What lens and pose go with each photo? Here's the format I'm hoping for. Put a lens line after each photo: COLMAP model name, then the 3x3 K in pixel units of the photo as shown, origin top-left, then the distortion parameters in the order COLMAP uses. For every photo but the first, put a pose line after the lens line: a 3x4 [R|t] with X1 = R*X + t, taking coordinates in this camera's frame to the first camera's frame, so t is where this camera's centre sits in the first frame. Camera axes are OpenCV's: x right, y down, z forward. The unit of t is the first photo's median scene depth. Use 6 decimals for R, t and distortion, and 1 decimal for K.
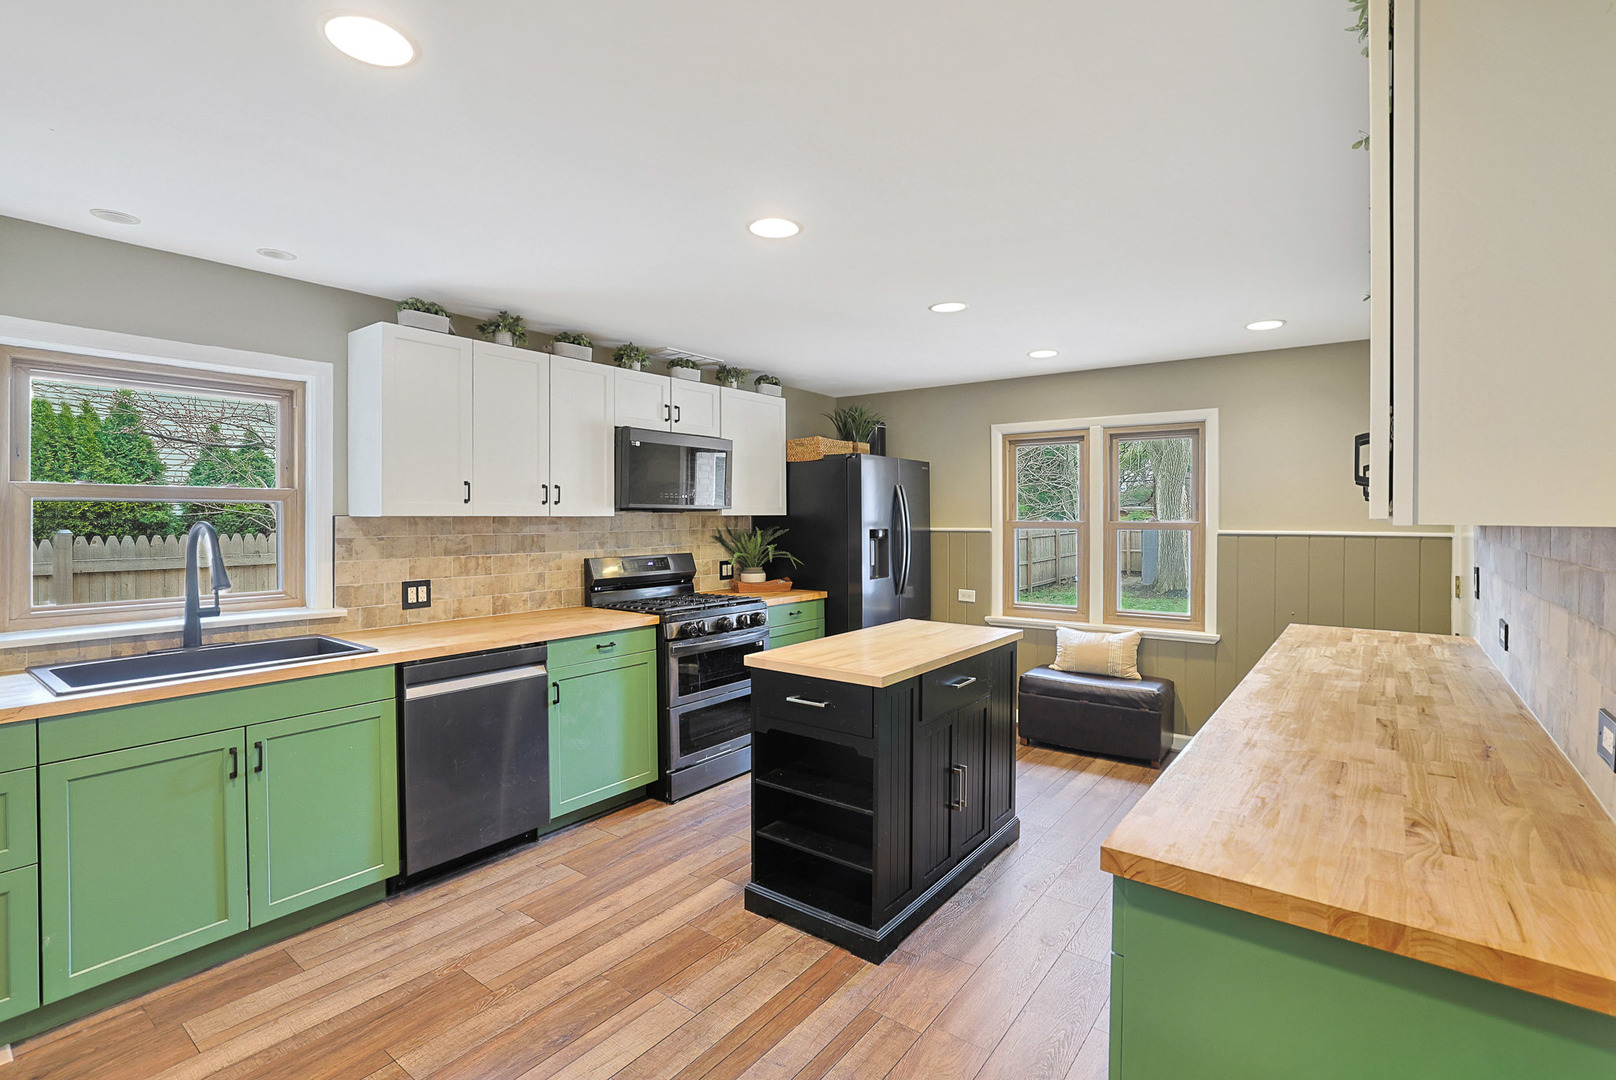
lens RADIAL K [[747.9, 0, 773.6], [0, 747.9, 517.1], [0, 0, 1]] dist [-0.018731, 0.010194]
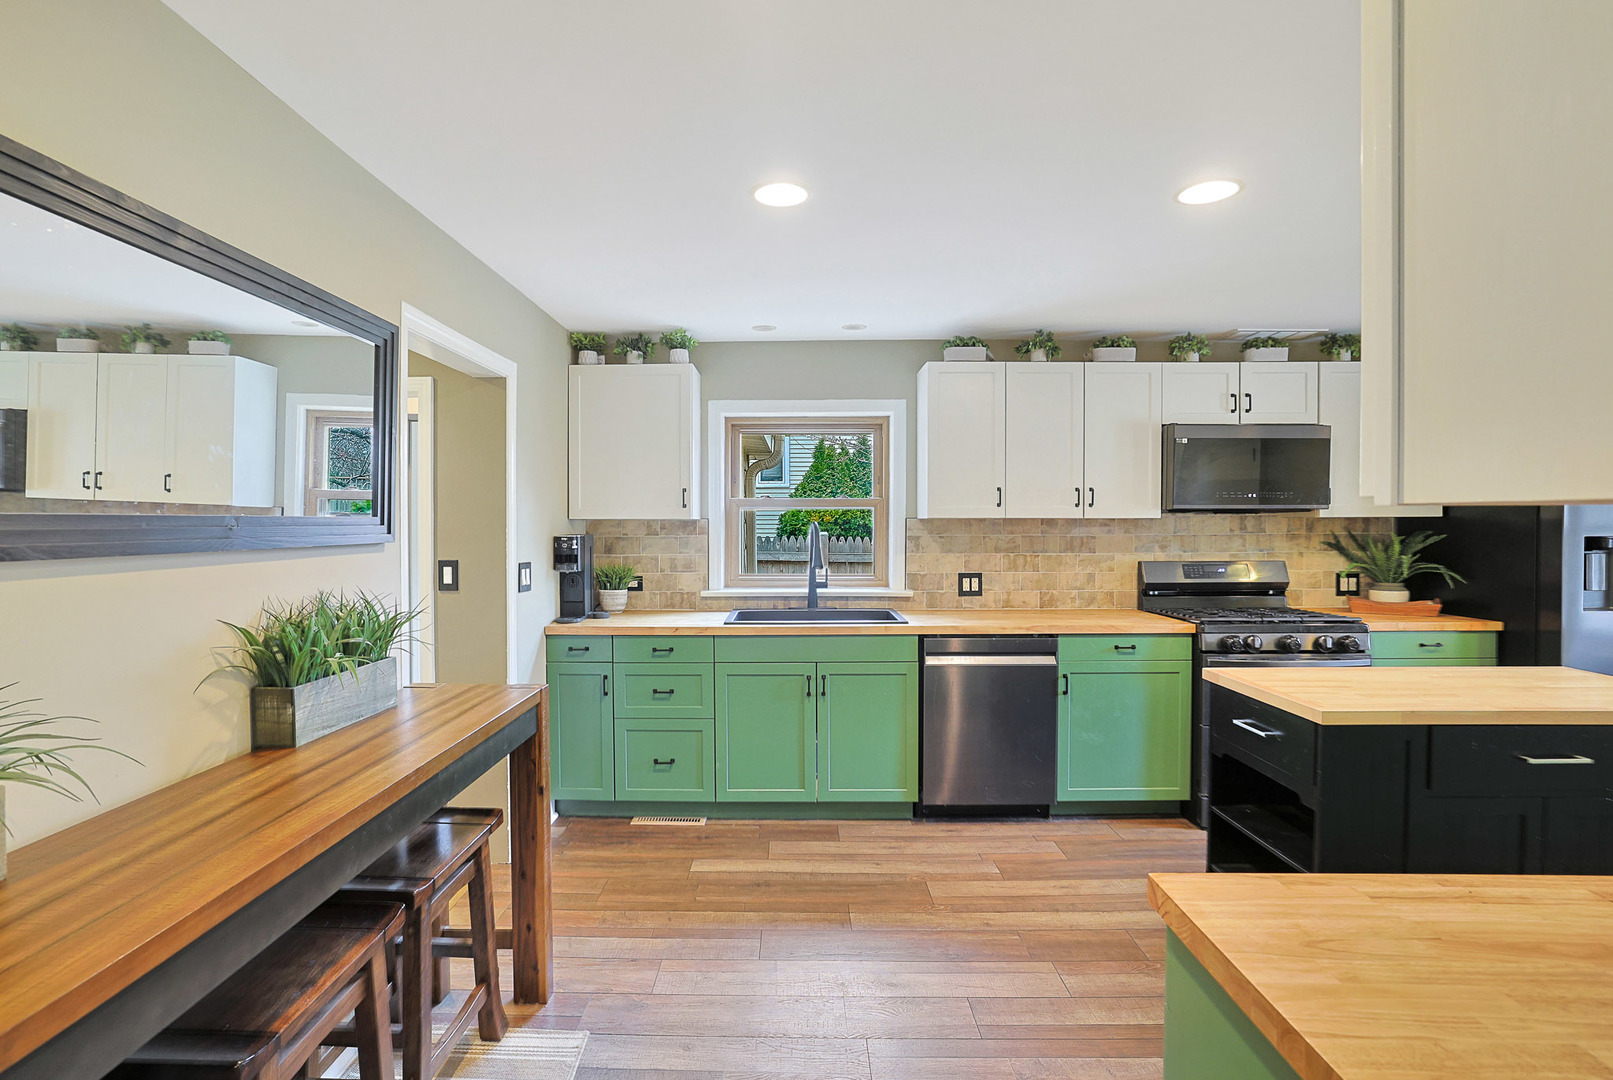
lens RADIAL K [[746.6, 0, 797.4], [0, 746.6, 537.1], [0, 0, 1]] dist [-0.018731, 0.010194]
pose [[0.625998, 0.011680, -0.779737, 0.291548], [0.000037, 0.999887, 0.015007, 0.010844], [0.779824, -0.009423, 0.625927, 0.044005]]
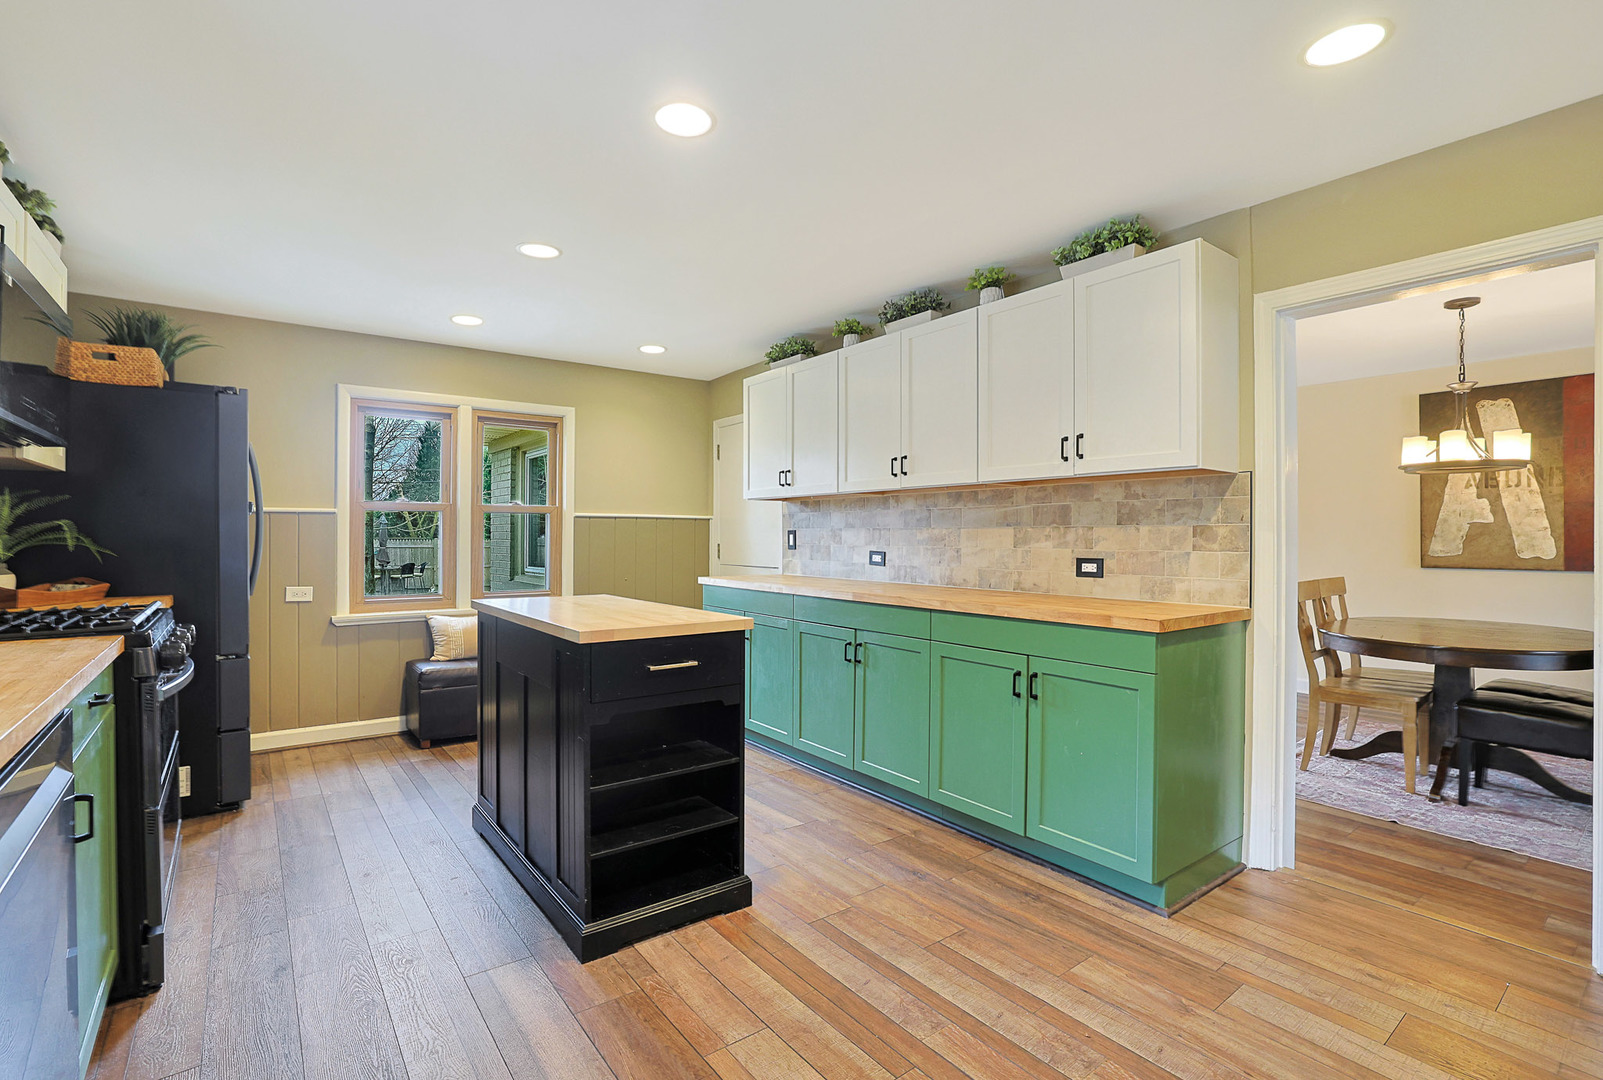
lens RADIAL K [[747.5, 0, 795.1], [0, 747.5, 533.6], [0, 0, 1]] dist [-0.000457, -0.000121]
pose [[0.261490, 0.001318, 0.965205, -0.592402], [-0.000972, 0.999999, -0.001102, 0.068693], [-0.965206, -0.000650, 0.261491, 0.481908]]
